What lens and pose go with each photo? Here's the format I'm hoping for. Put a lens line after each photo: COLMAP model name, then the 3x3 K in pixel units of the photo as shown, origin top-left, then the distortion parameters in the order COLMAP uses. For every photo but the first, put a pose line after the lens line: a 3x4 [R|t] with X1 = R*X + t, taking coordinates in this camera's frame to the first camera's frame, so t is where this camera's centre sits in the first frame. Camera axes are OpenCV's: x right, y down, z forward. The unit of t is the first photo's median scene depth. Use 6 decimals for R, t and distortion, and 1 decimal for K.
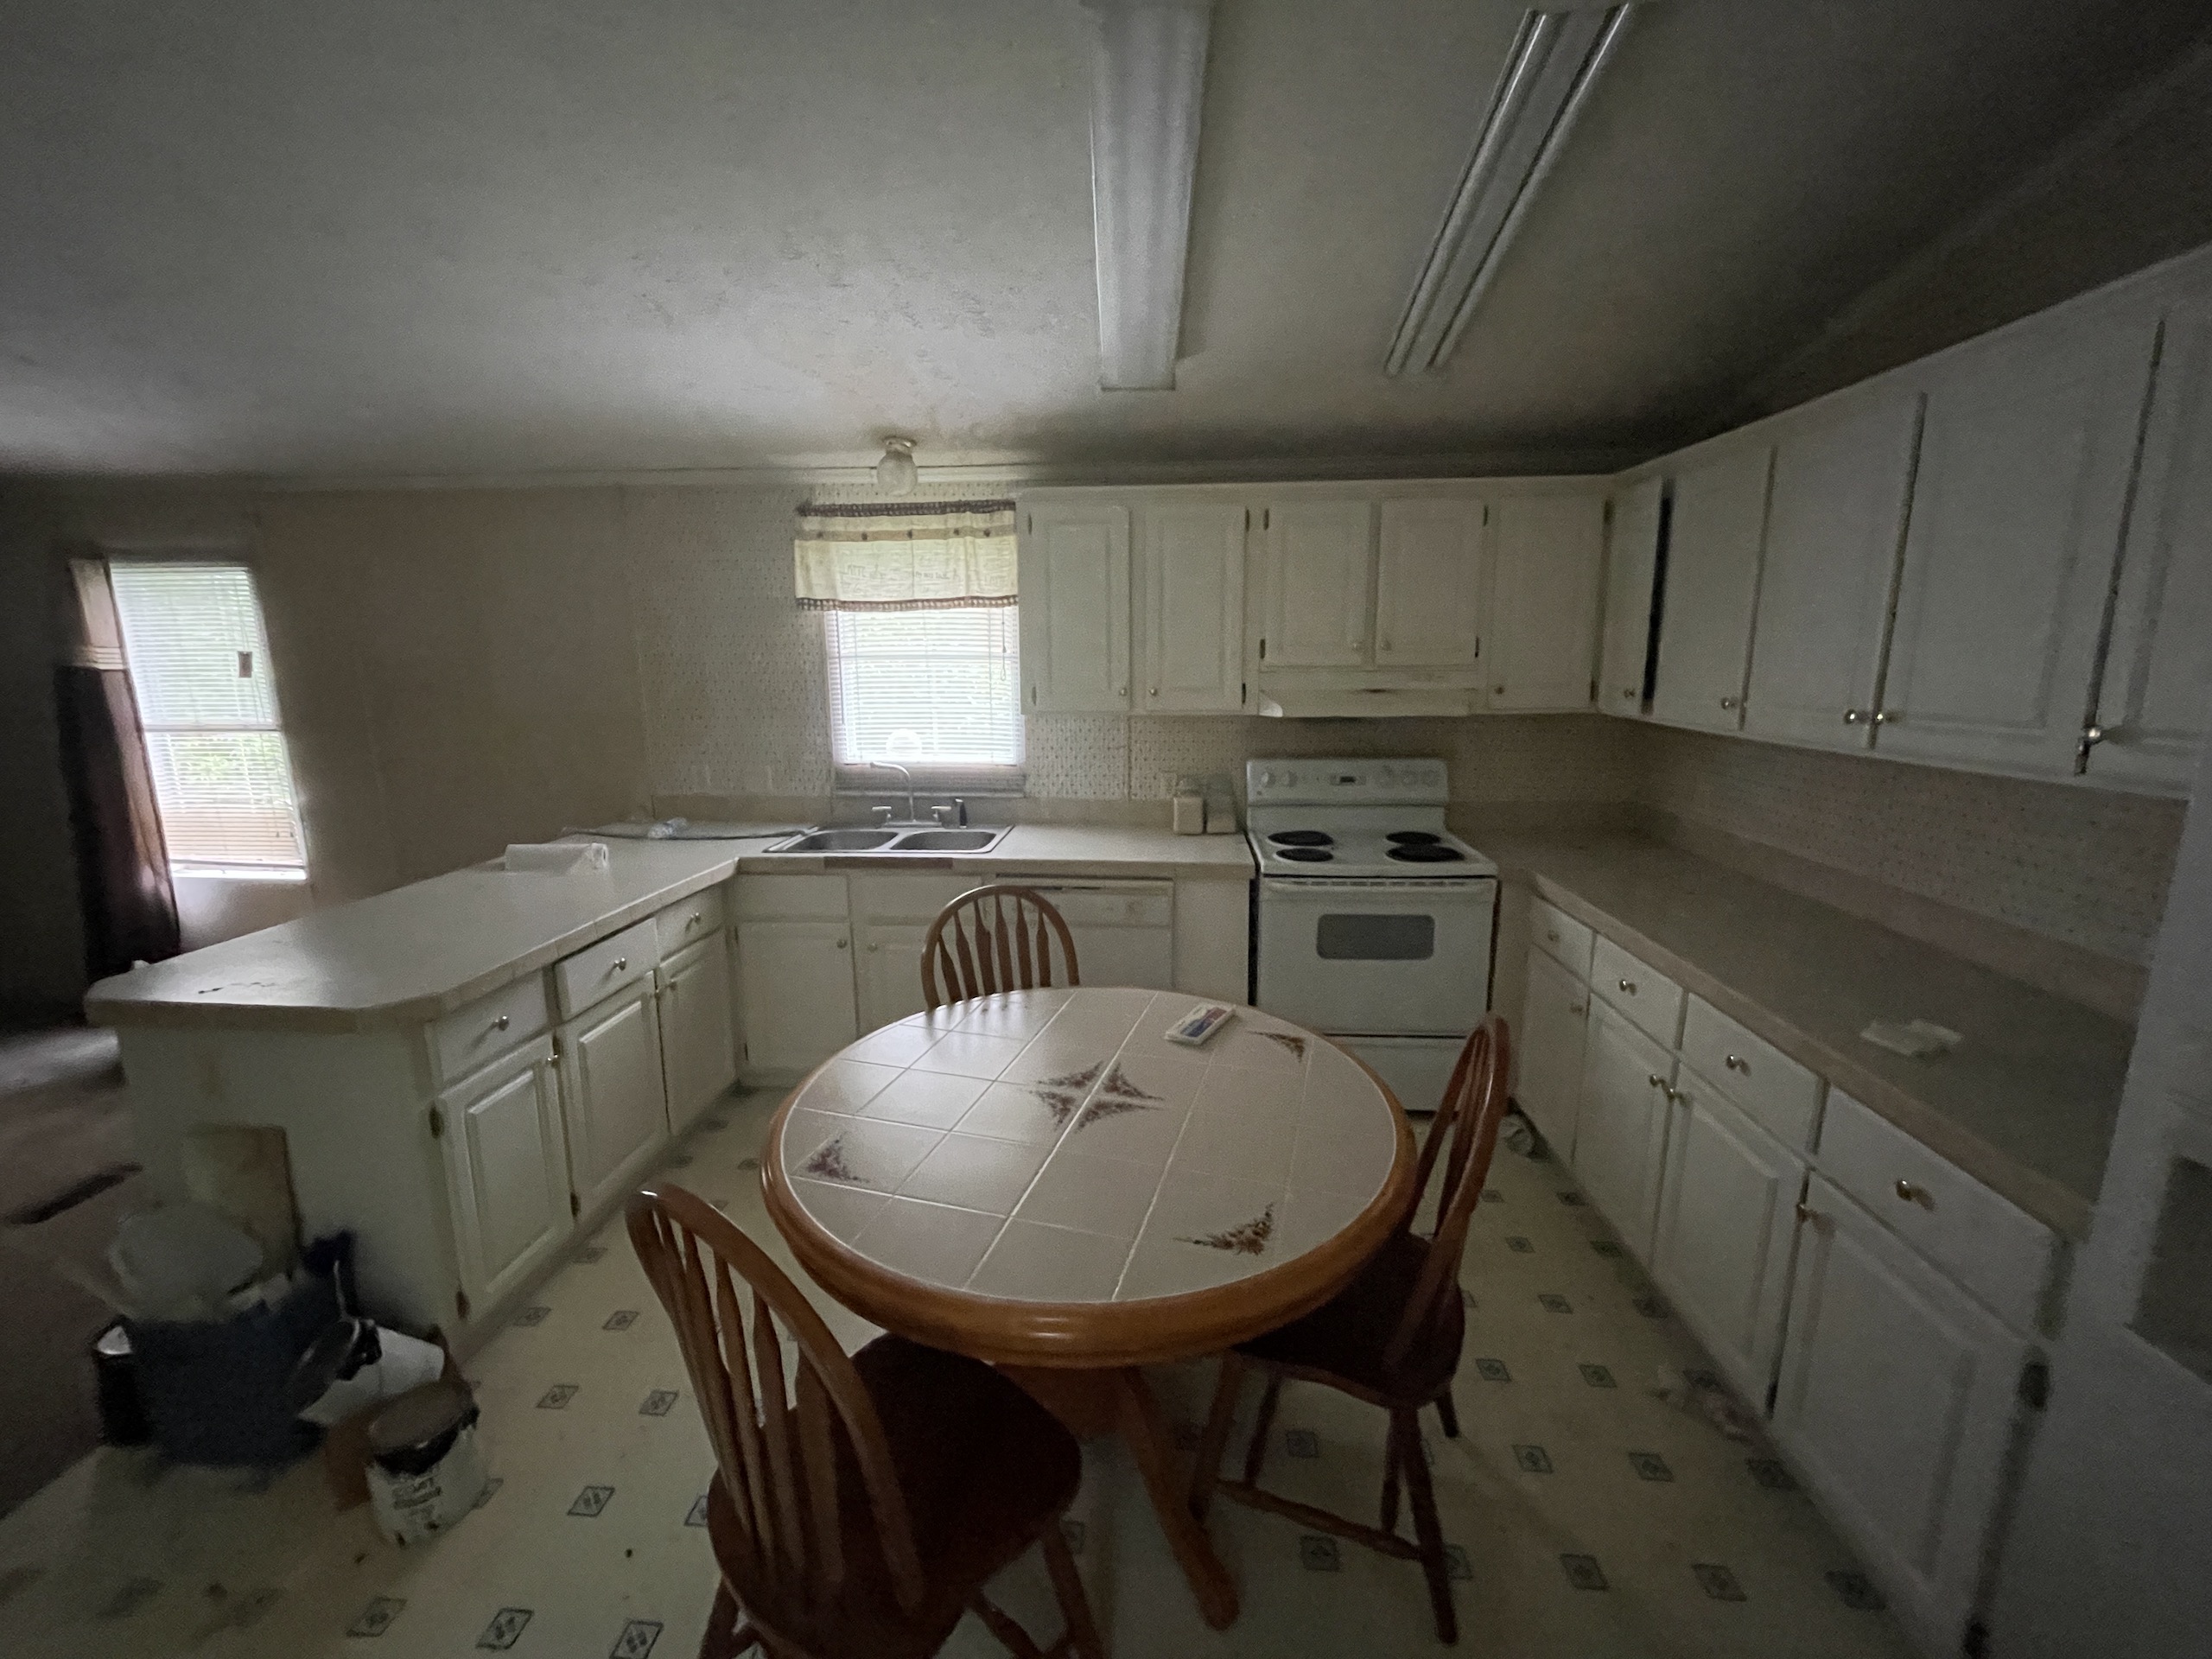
lens RADIAL K [[879.7, 0, 1107.5], [0, 879.7, 834.6], [0, 0, 1]] dist [-0.007889, 0.000097]
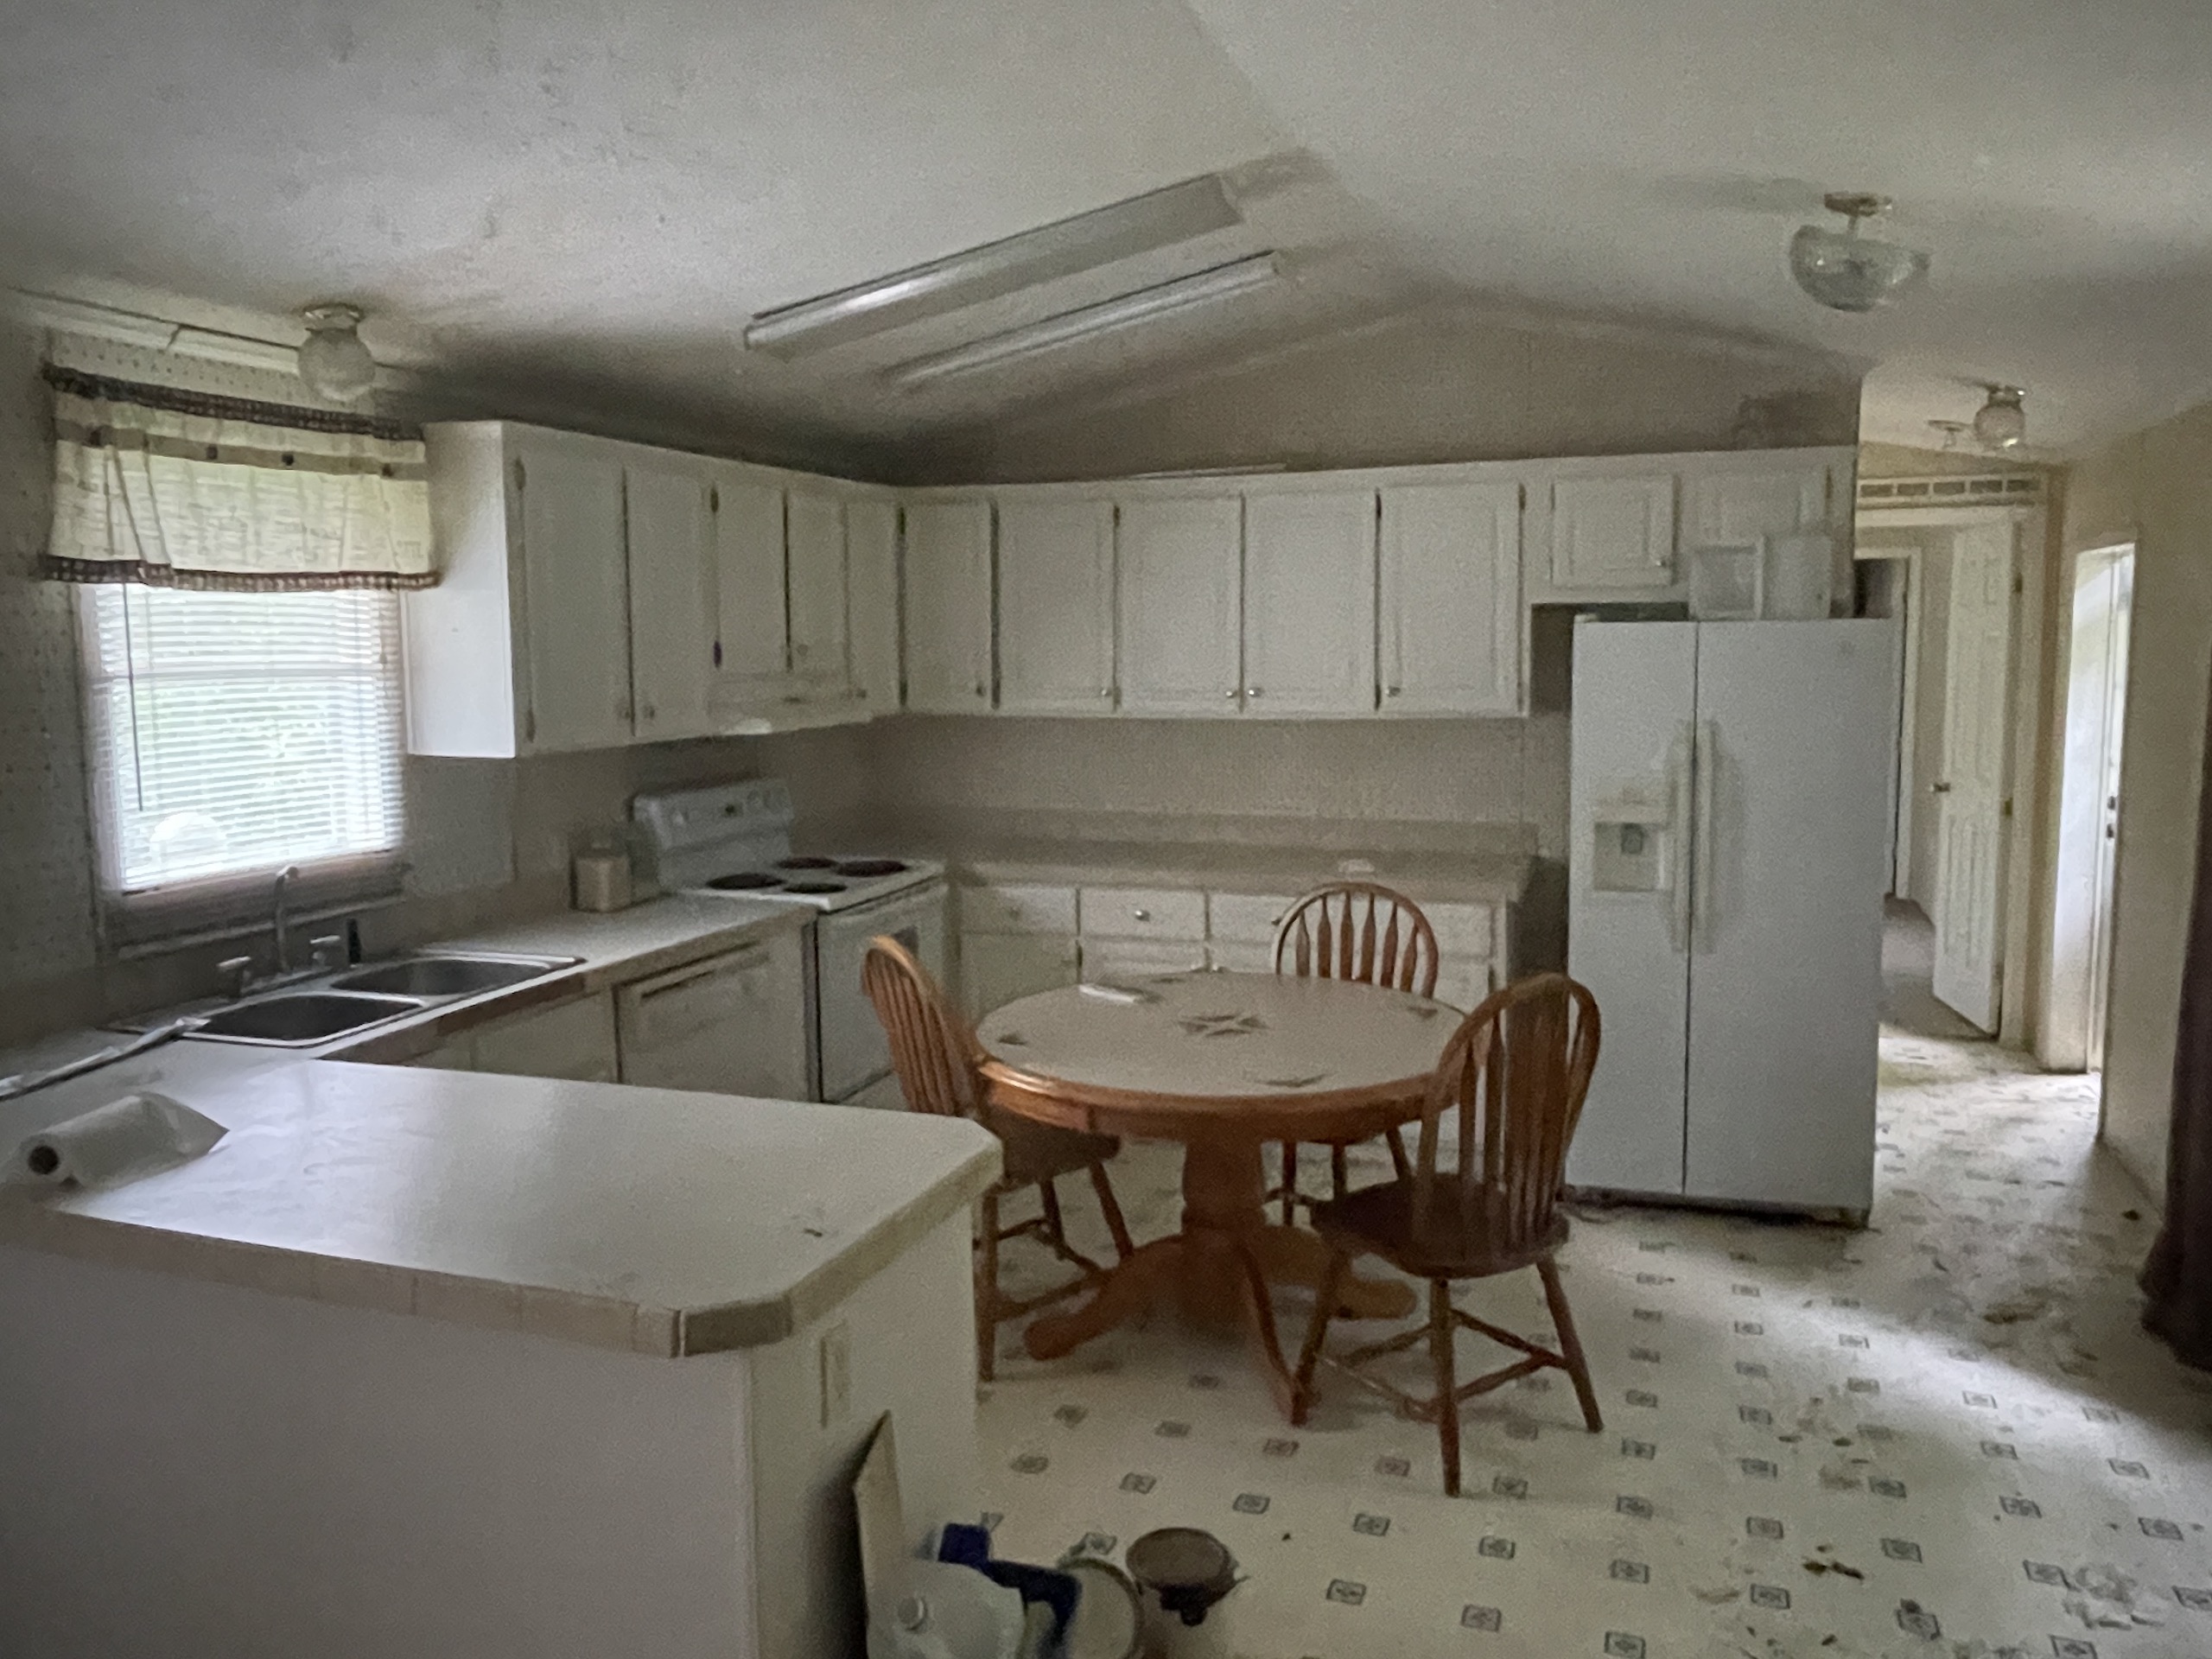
lens RADIAL K [[1642.8, 0, 1106.0], [0, 1642.8, 829.5], [0, 0, 1]] dist [0.001673, 0.001557]
pose [[0.267660, -0.110855, 0.957115, -1.530652], [0.202790, 0.977590, 0.056516, -0.084113], [-0.941931, 0.178966, 0.284142, 0.334032]]
